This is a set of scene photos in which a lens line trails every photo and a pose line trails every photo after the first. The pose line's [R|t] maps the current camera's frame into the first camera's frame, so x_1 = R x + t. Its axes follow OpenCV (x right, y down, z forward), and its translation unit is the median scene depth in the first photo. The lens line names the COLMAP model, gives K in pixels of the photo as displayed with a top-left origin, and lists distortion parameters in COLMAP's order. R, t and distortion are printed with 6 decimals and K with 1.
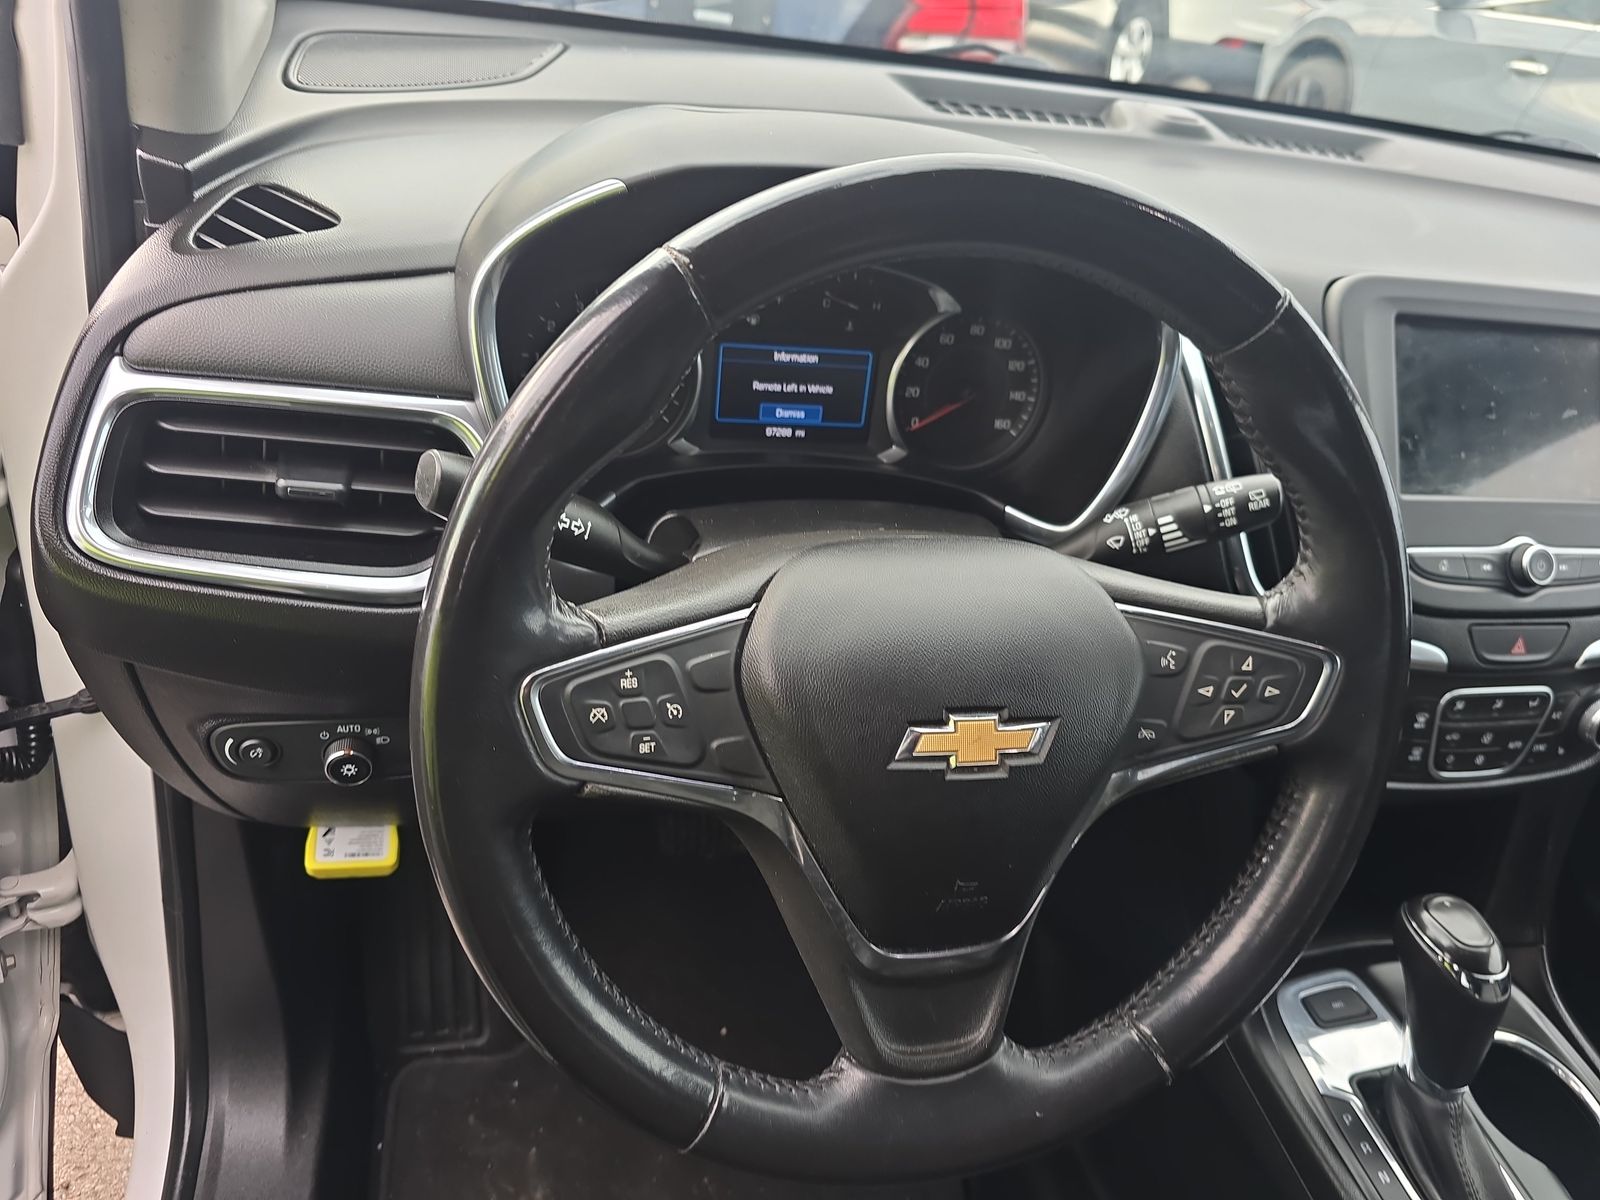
lens RADIAL K [[1114.3, 0, 800.0], [0, 1114.3, 600.0], [0, 0, 1]] dist [0.059183, -0.094435]
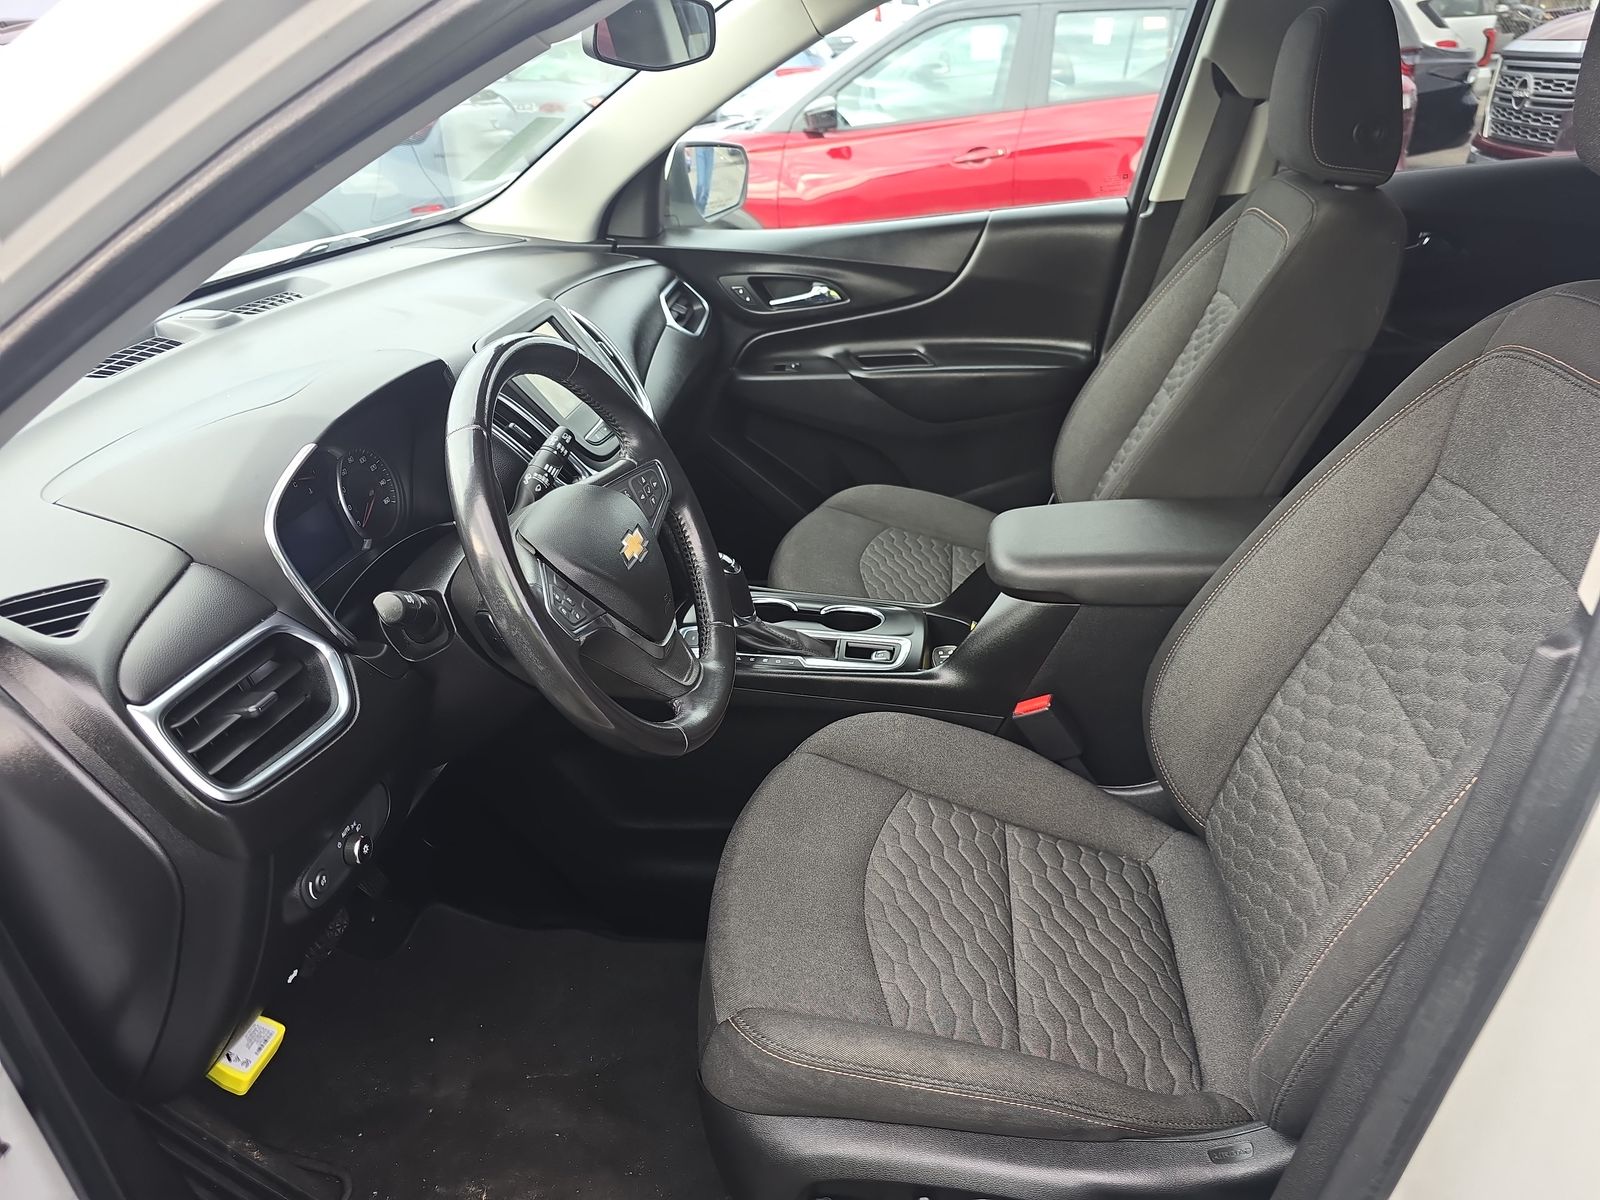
lens RADIAL K [[1114.3, 0, 800.0], [0, 1114.3, 600.0], [0, 0, 1]] dist [0.059183, -0.094435]
pose [[0.347978, -0.566465, 0.747014, -1.037699], [0.610011, 0.741873, 0.278408, -0.152109], [-0.711898, 0.358807, 0.603705, -0.436384]]
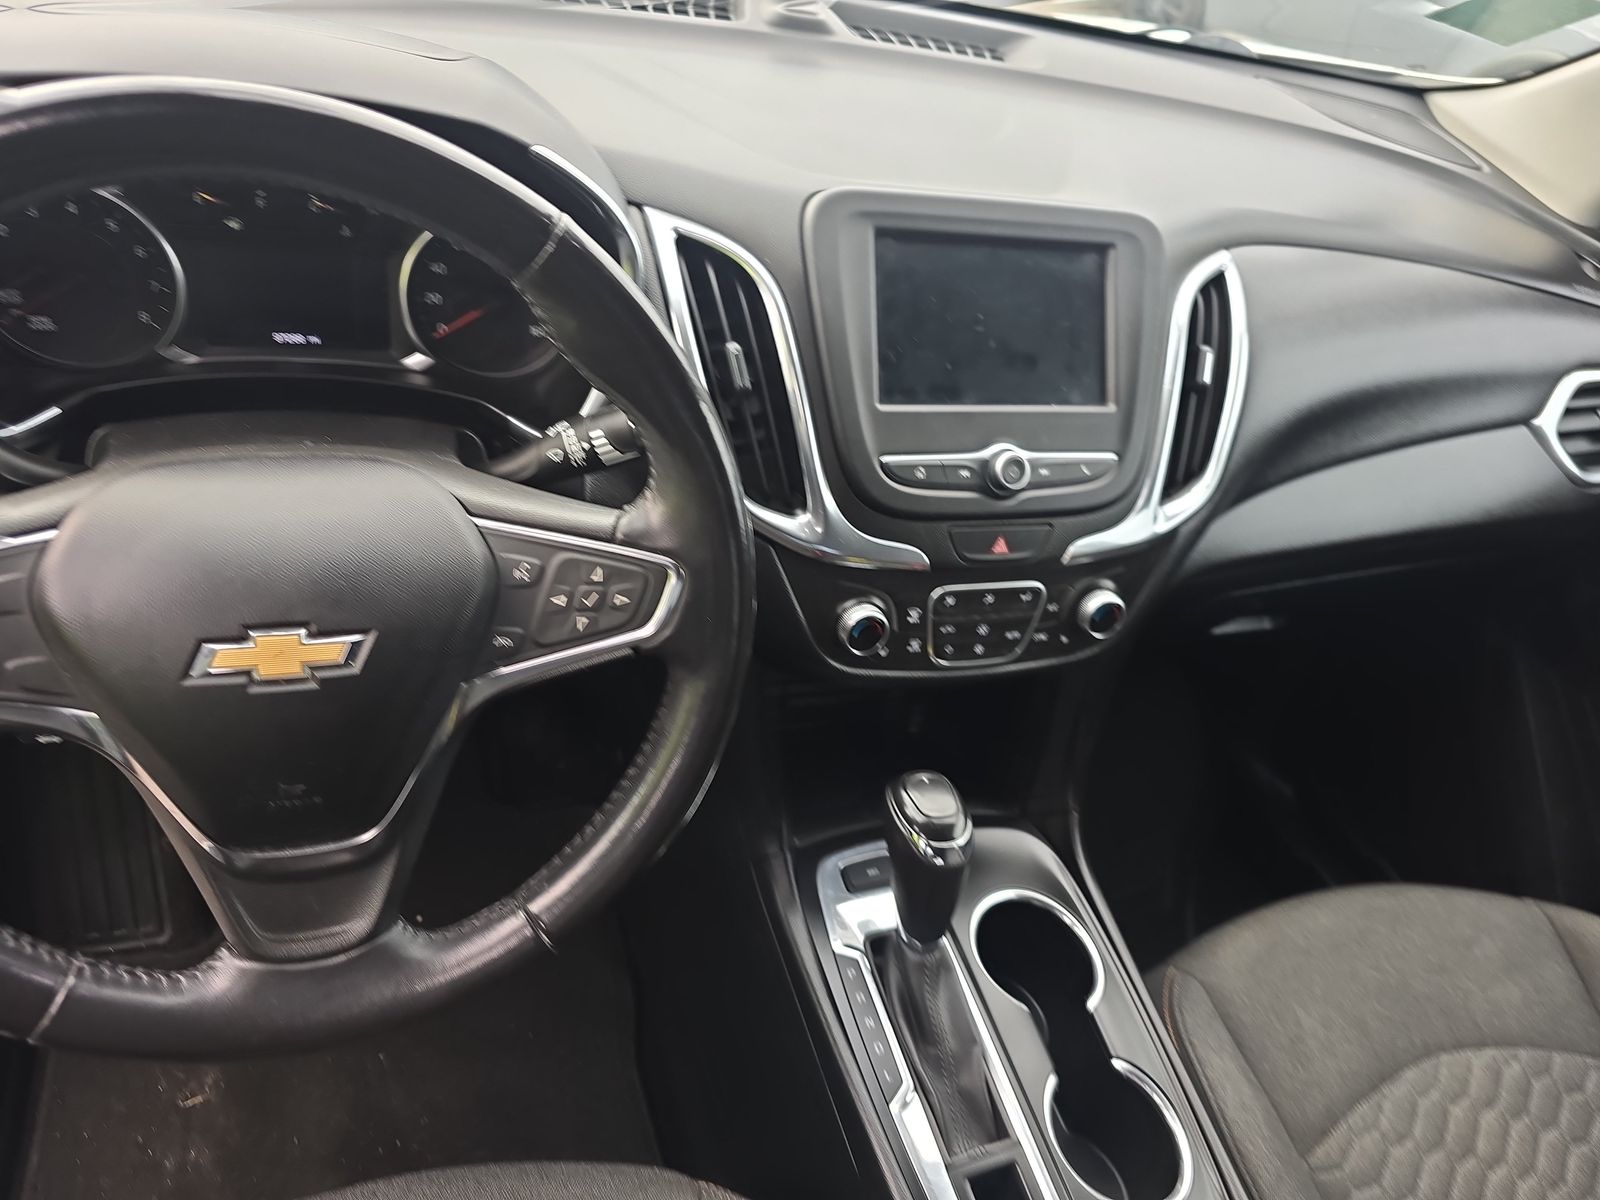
lens RADIAL K [[1114.3, 0, 800.0], [0, 1114.3, 600.0], [0, 0, 1]] dist [0.059183, -0.094435]
pose [[0.995624, -0.019195, 0.091462, 0.360949], [0.009919, 0.994856, 0.100813, -0.017674], [-0.092927, -0.099465, 0.990692, -0.055493]]
